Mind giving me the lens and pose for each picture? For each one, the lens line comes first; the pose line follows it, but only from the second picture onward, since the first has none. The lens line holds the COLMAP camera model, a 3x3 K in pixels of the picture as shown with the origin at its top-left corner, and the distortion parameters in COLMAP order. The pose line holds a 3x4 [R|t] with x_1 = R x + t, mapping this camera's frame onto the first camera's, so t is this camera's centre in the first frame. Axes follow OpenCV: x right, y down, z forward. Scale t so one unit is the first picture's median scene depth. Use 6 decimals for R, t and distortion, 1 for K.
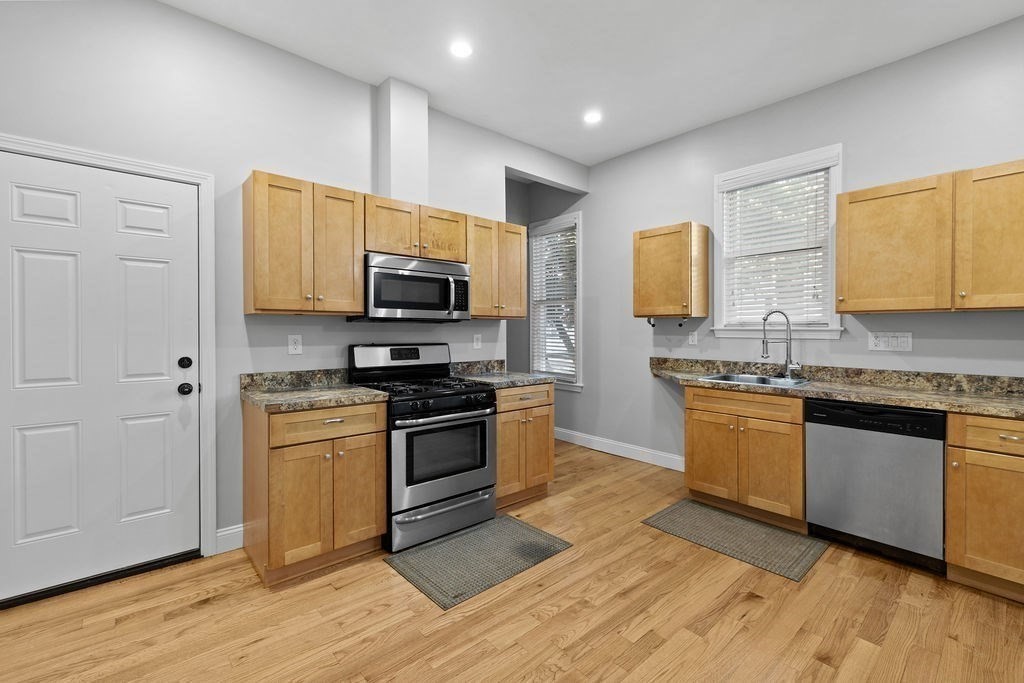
lens RADIAL K [[443.3, 0, 510.6], [0, 443.3, 333.2], [0, 0, 1]] dist [0.003011, 0.001070]
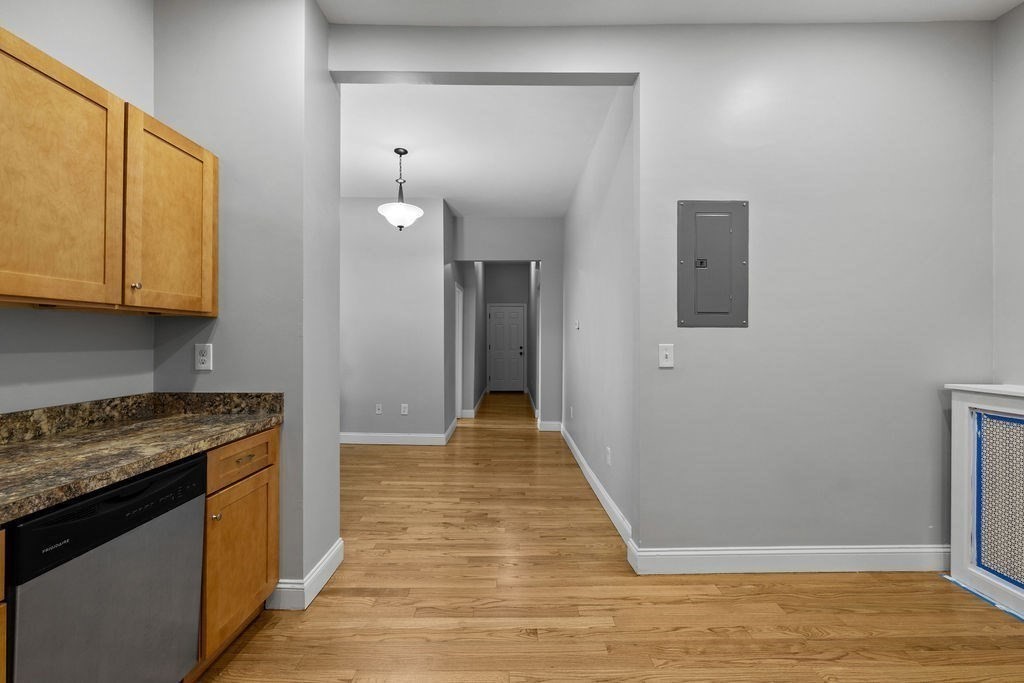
lens RADIAL K [[443.3, 0, 509.6], [0, 443.3, 335.5], [0, 0, 1]] dist [0.003011, 0.001070]
pose [[-0.753994, 0.003320, 0.656873, 0.107600], [0.003473, 0.999993, -0.001068, -0.006509], [-0.656873, 0.001476, -0.754000, 0.975247]]
